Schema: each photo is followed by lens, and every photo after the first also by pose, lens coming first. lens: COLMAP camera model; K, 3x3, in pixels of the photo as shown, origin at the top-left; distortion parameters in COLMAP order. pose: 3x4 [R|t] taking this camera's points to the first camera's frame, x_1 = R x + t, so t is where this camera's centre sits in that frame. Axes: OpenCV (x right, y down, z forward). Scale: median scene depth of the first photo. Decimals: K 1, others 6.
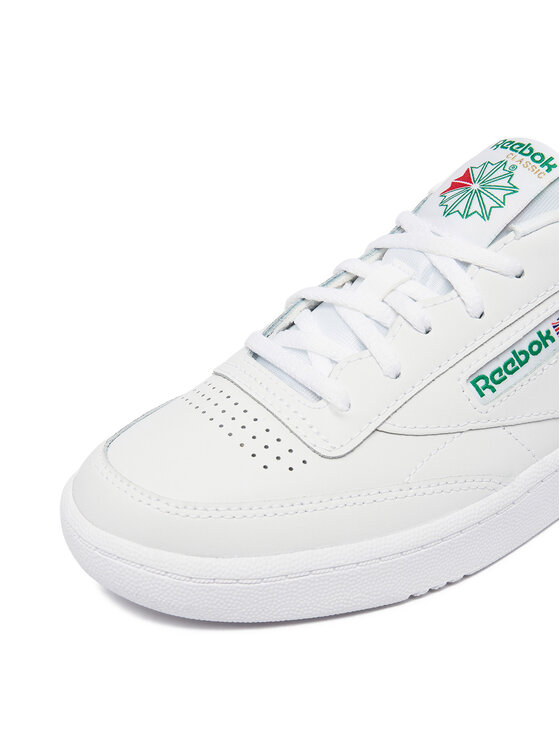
lens RADIAL K [[965.4, 0, 280.0], [0, 965.4, 373.0], [0, 0, 1]] dist [-0.006195, -0.035405]
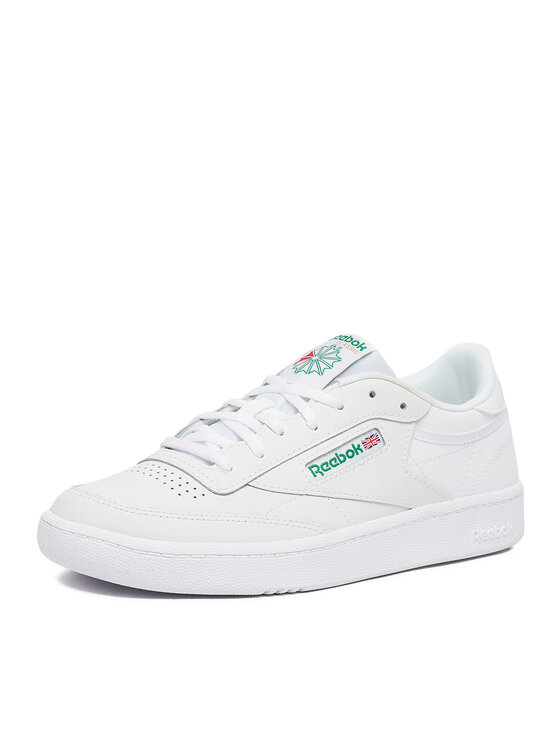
lens RADIAL K [[1669.8, 0, 280.0], [0, 1669.8, 373.0], [0, 0, 1]] dist [0.006707, 0.004062]
pose [[0.990288, 0.073574, 0.117969, -0.175734], [-0.028893, 0.938885, -0.343015, 0.782516], [-0.135996, 0.336276, 0.931893, -1.545890]]
